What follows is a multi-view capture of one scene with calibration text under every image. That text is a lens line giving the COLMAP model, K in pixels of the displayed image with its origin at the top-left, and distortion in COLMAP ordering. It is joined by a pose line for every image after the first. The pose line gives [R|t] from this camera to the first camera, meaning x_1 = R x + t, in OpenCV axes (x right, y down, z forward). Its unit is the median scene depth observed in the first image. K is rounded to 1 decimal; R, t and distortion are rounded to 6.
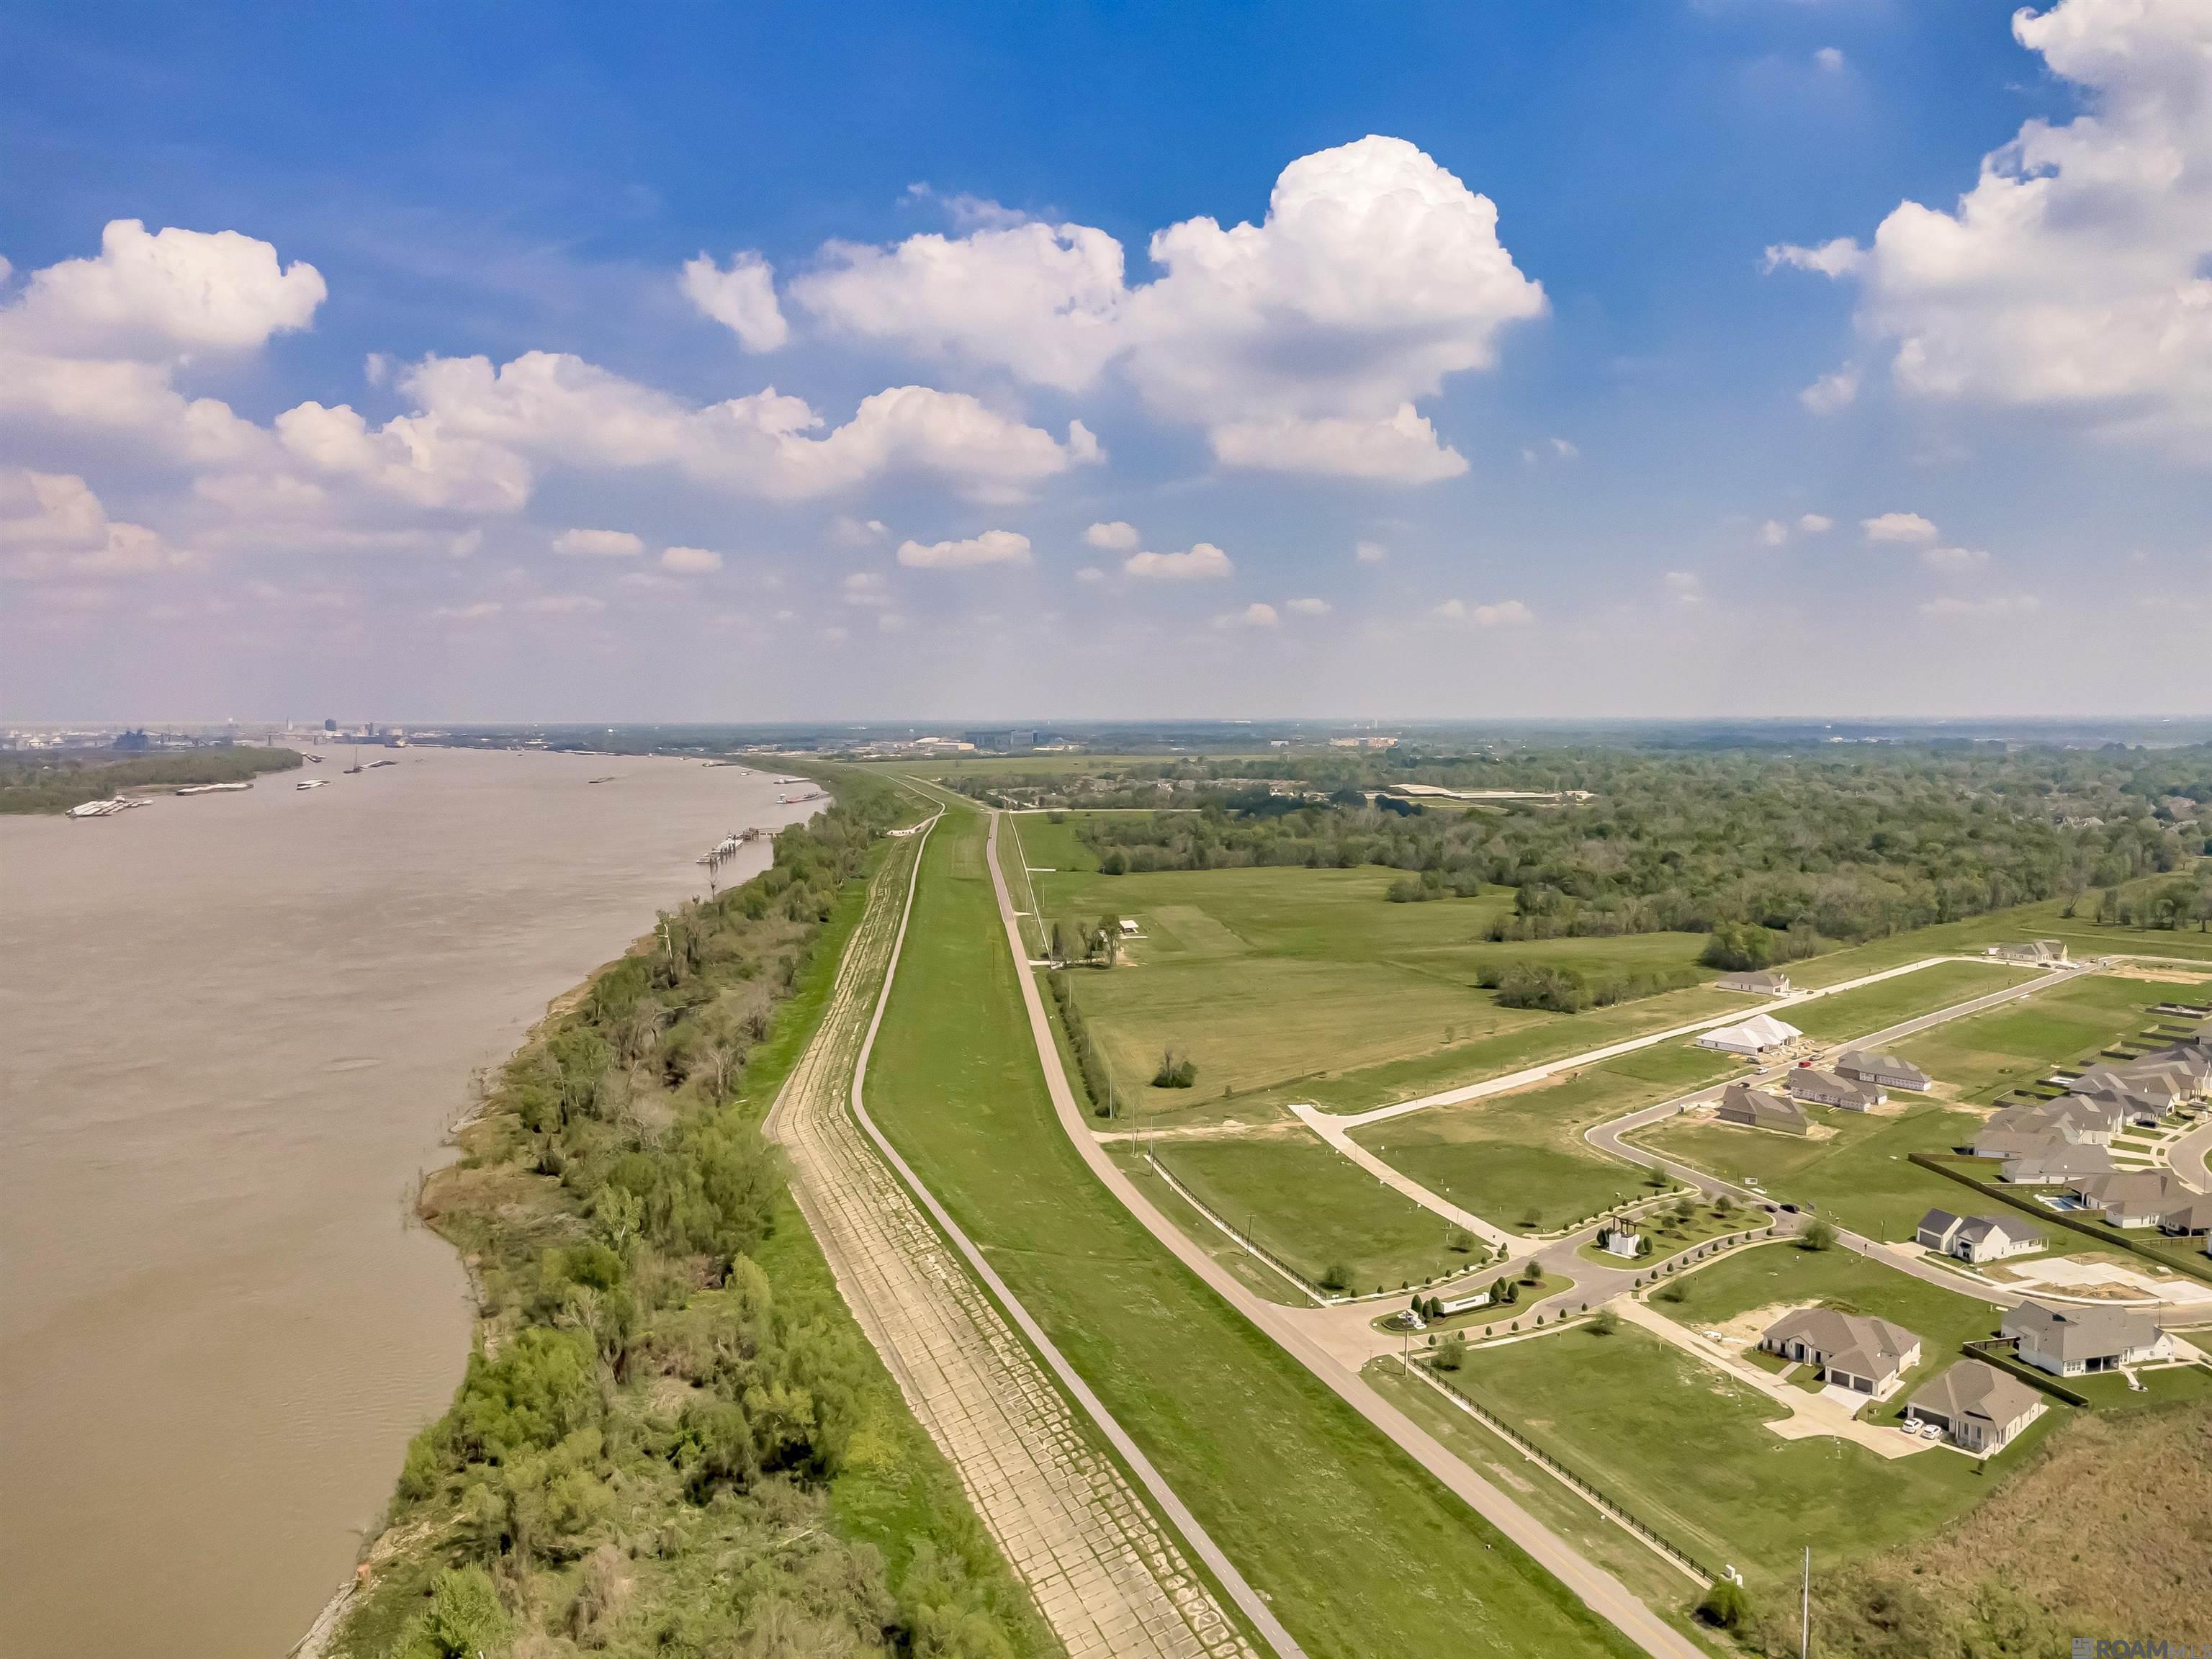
lens RADIAL K [[1556.7, 0, 1106.0], [0, 1556.7, 829.5], [0, 0, 1]] dist [-0.001457, -0.002080]
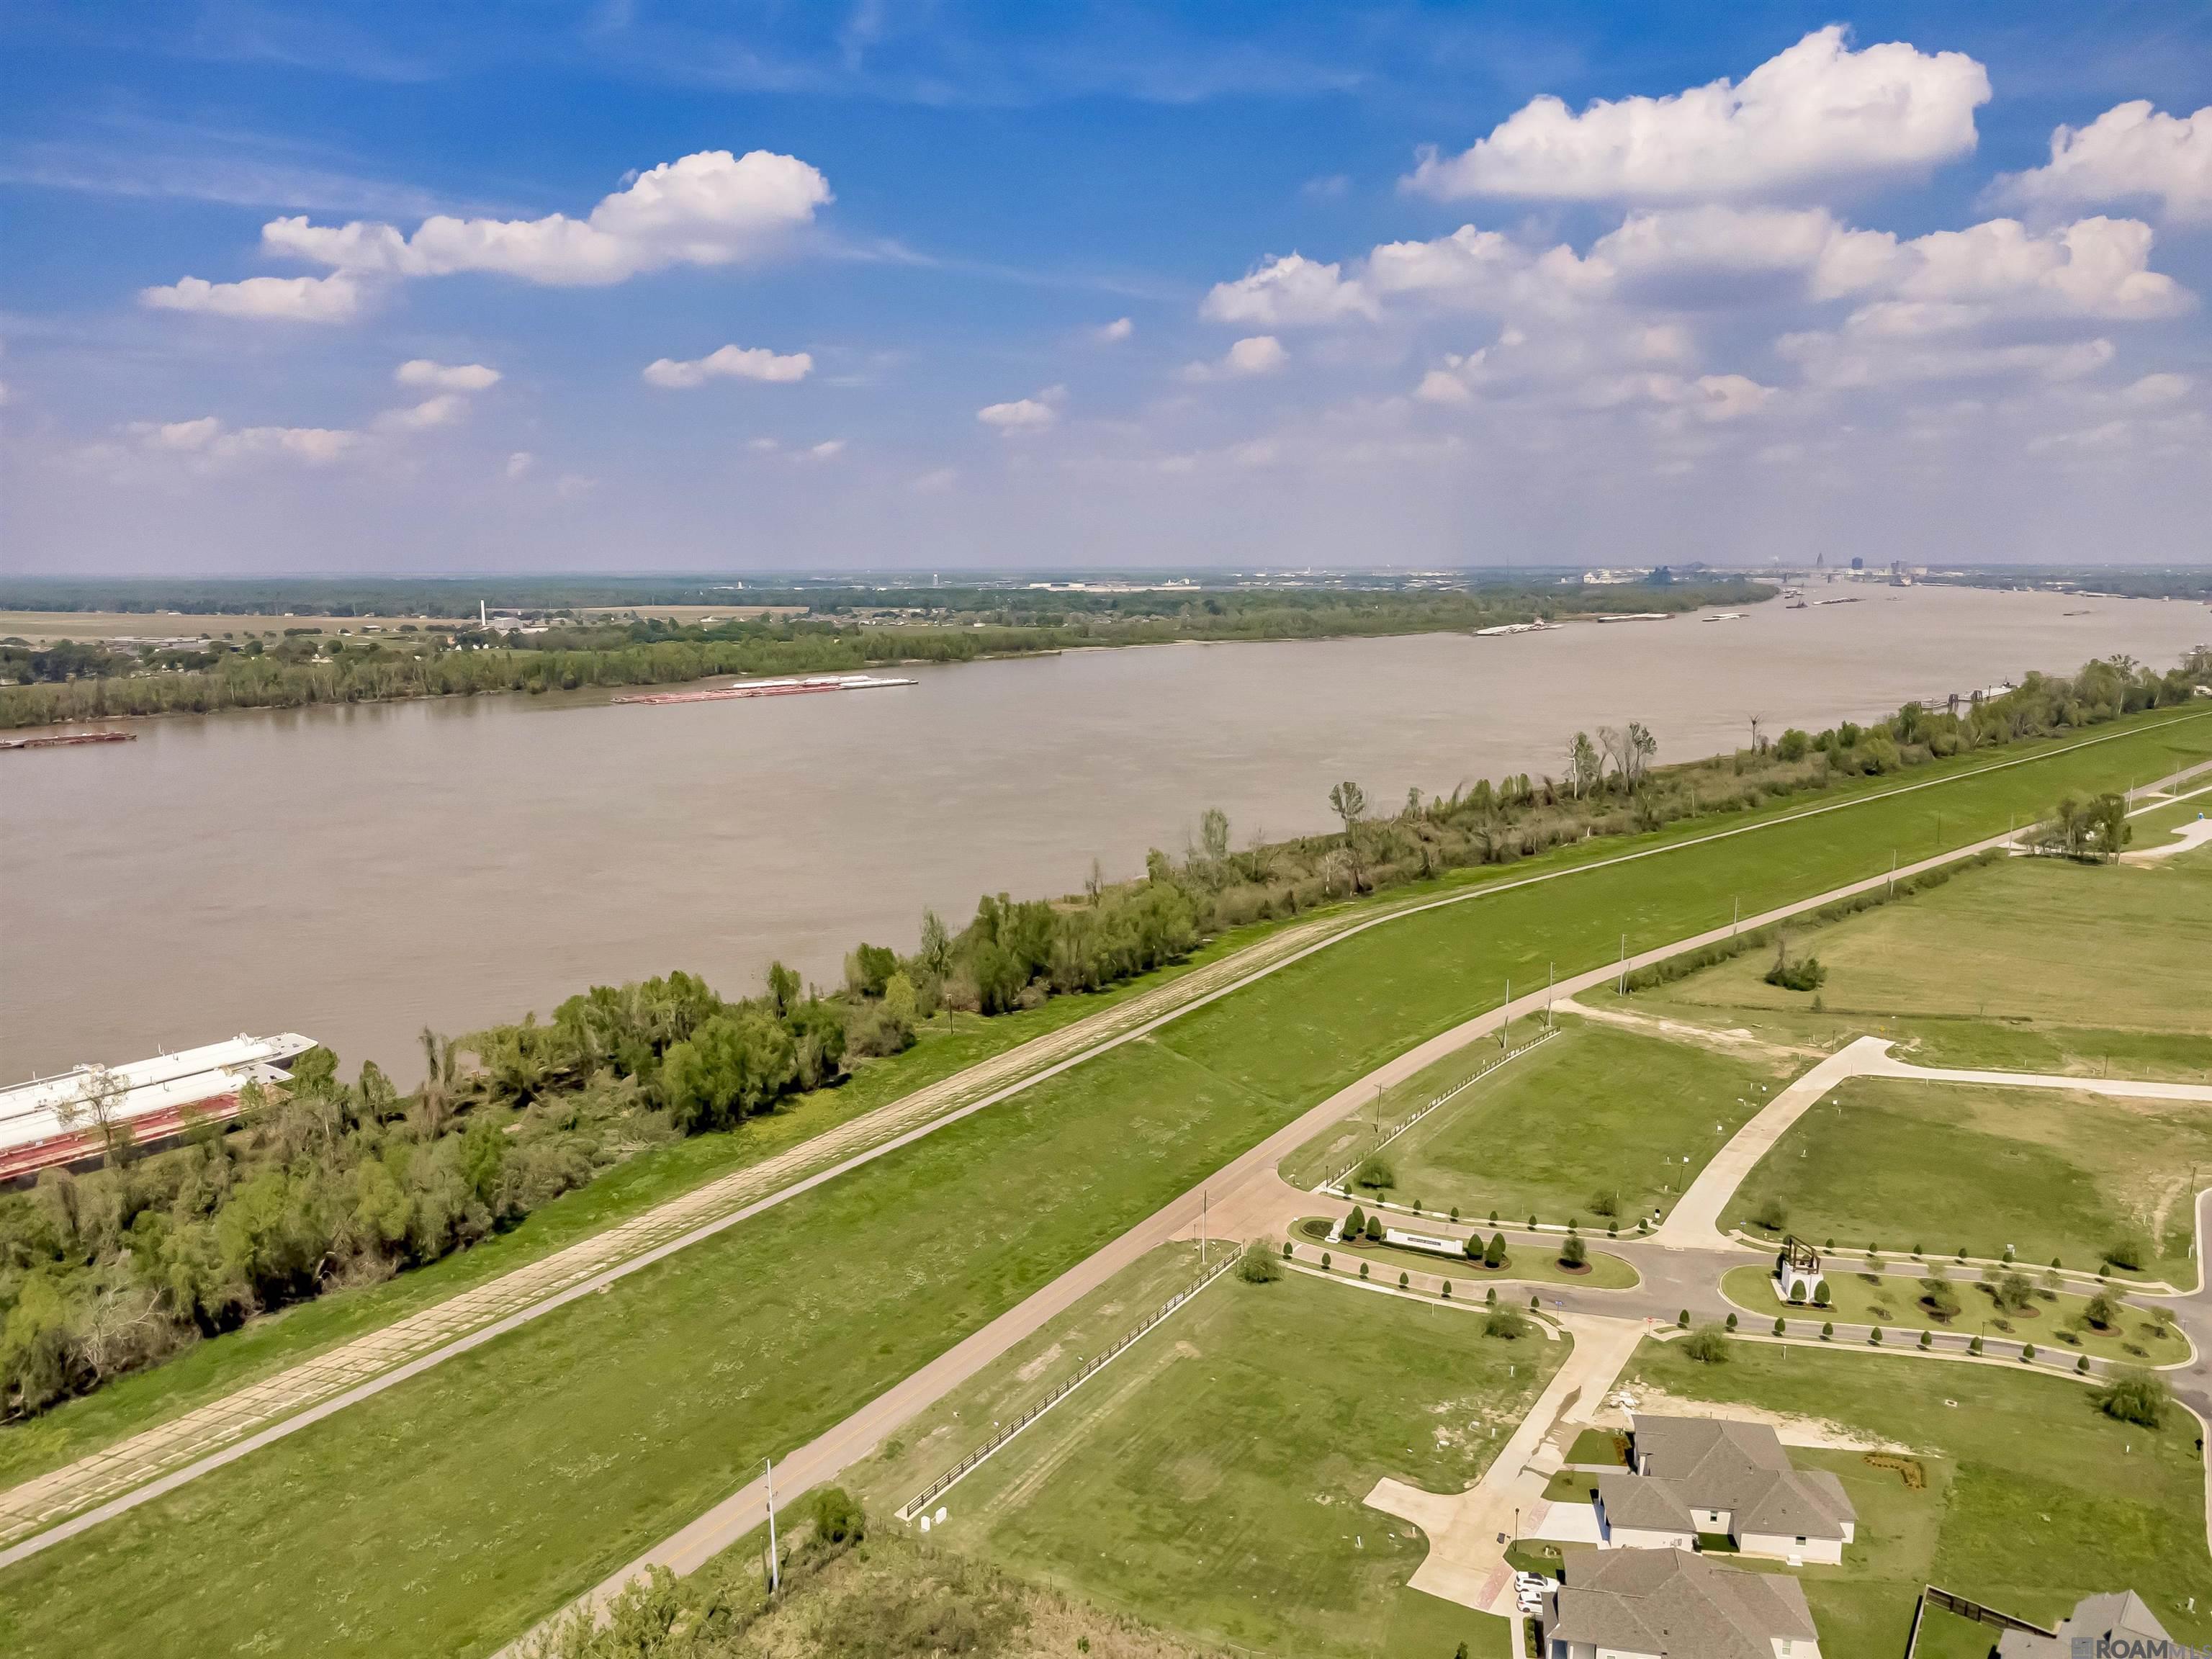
lens RADIAL K [[1550.4, 0, 1107.3], [0, 1550.4, 865.9], [0, 0, 1]] dist [-0.003162, -0.002125]
pose [[0.594666, 0.156752, -0.788544, 0.505145], [-0.057746, 0.986603, 0.152575, 0.005403], [0.801896, -0.045196, 0.595751, 0.290967]]
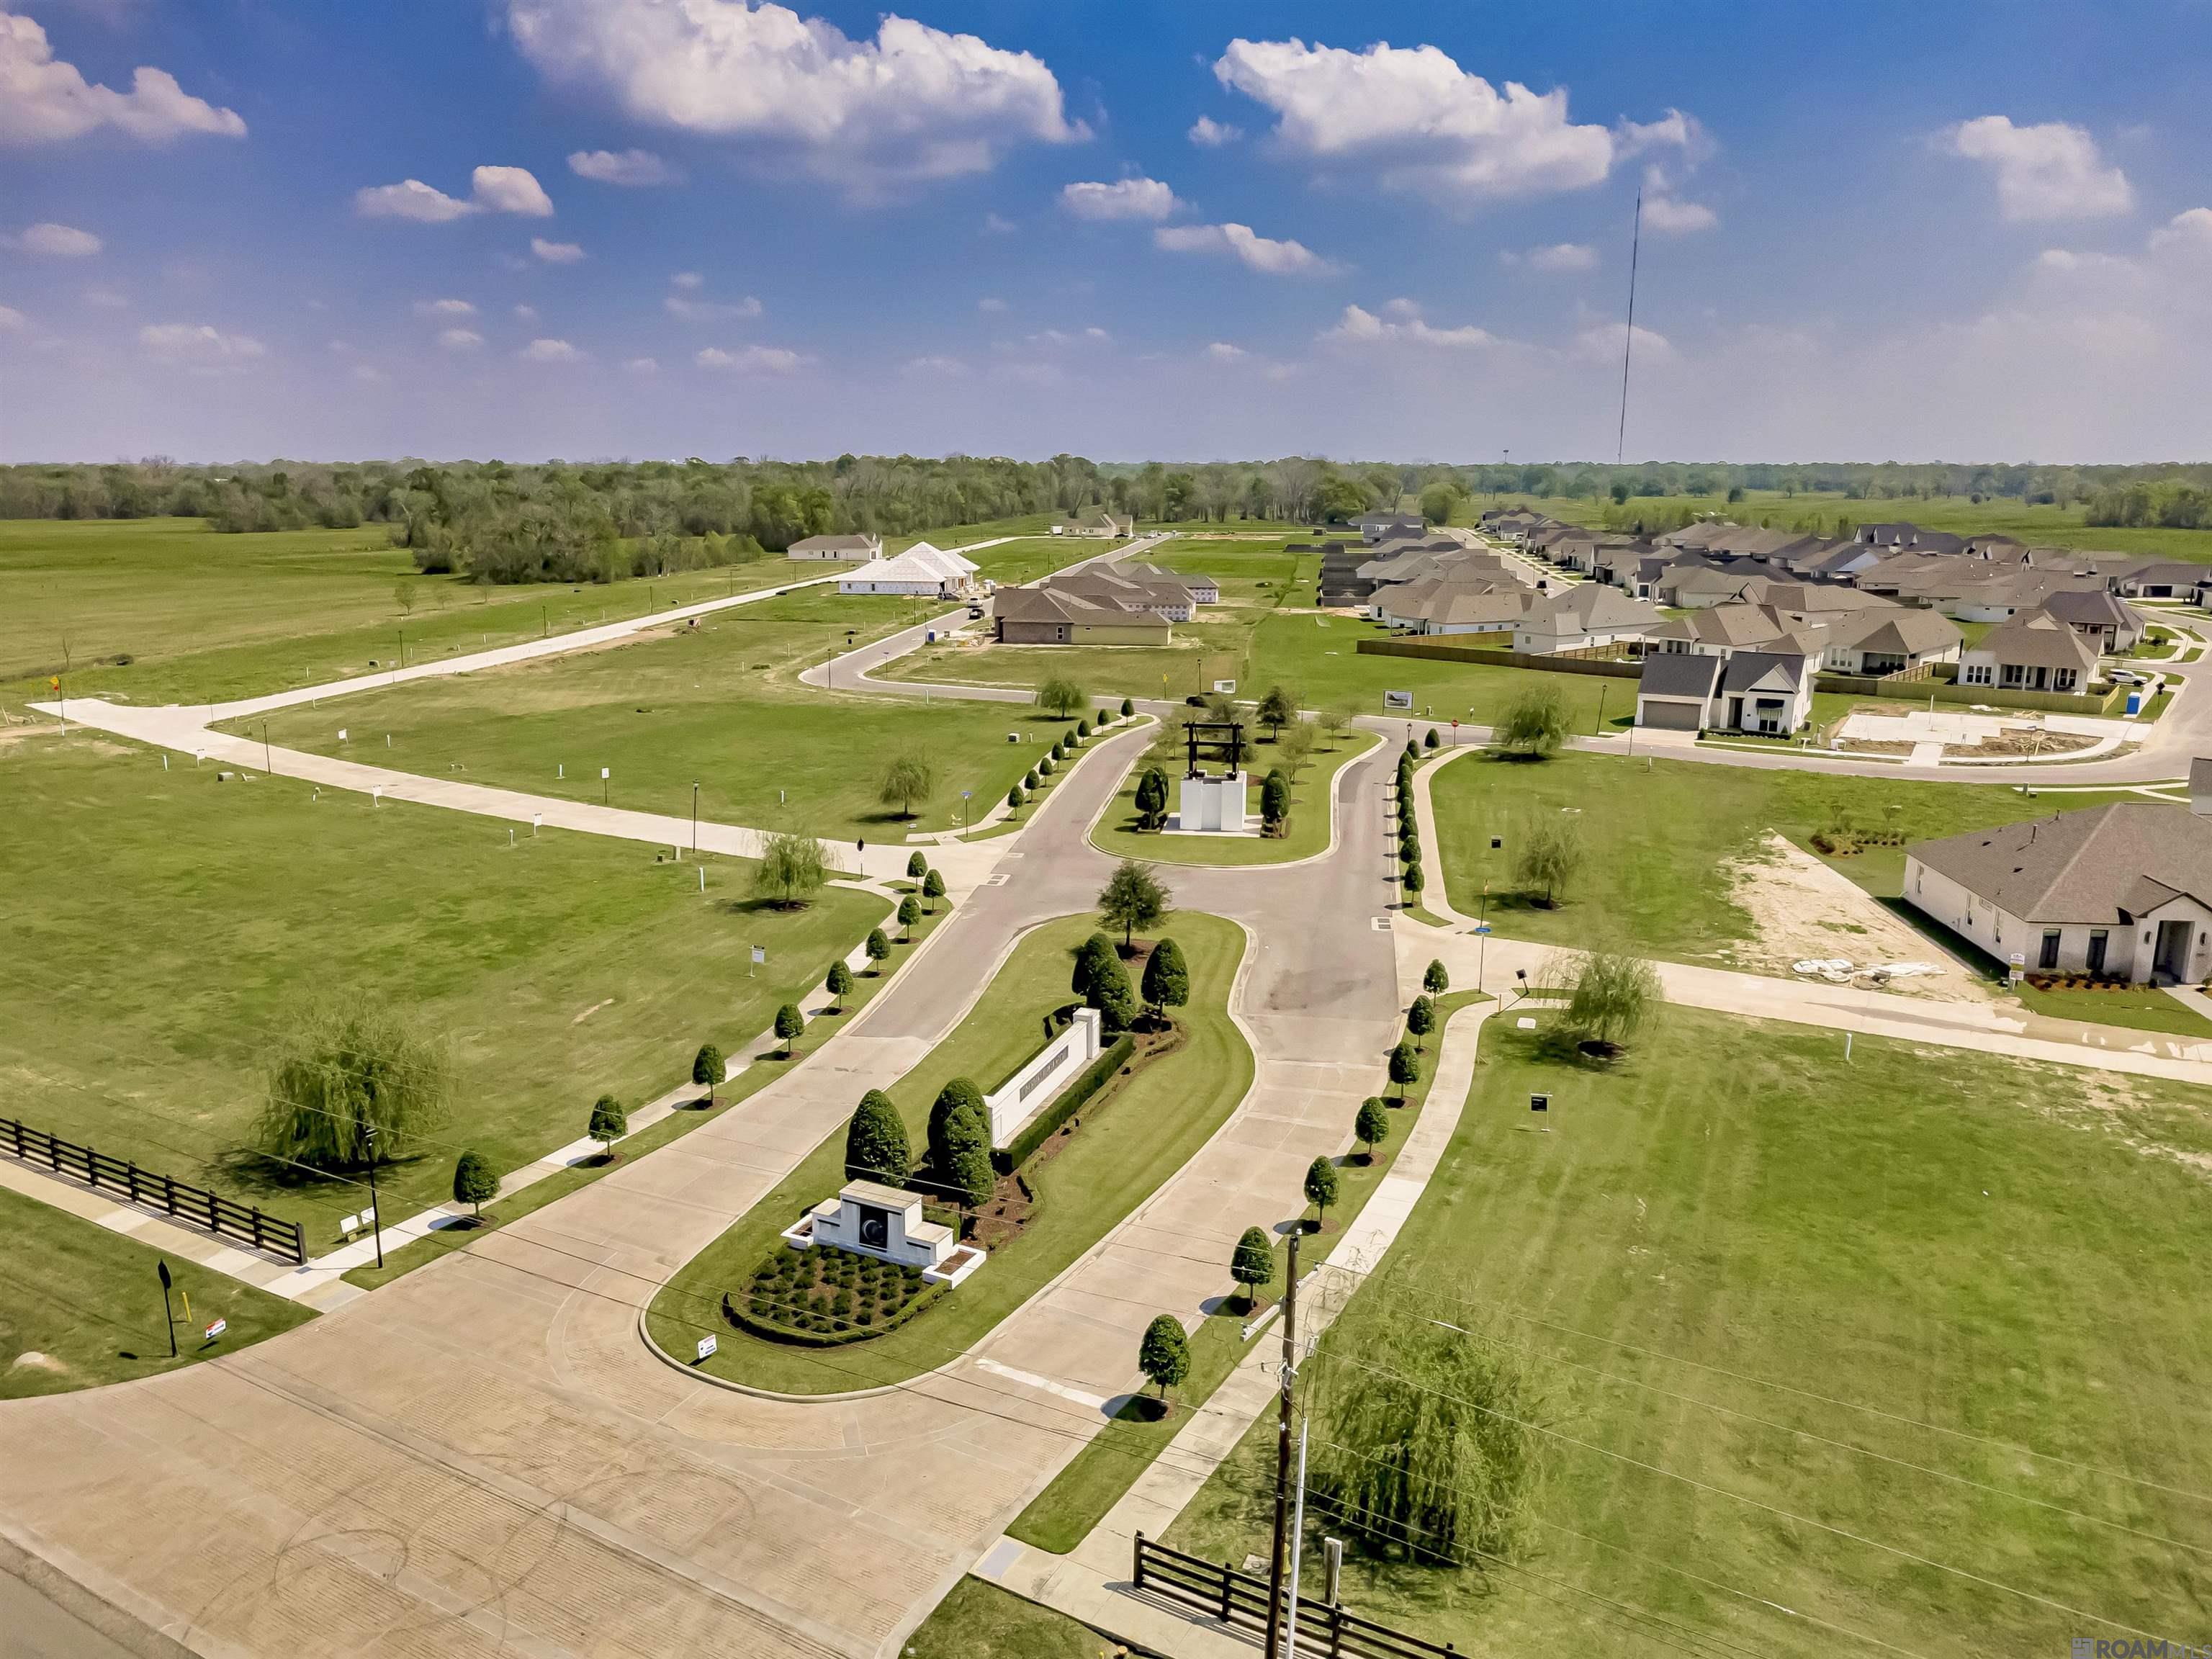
lens RADIAL K [[1564.3, 0, 1105.8], [0, 1564.3, 854.7], [0, 0, 1]] dist [-0.002722, -0.000983]
pose [[0.759708, -0.149818, 0.632770, 0.076786], [0.042698, 0.982490, 0.181356, 0.166574], [-0.648861, -0.110759, 0.752803, 0.588266]]
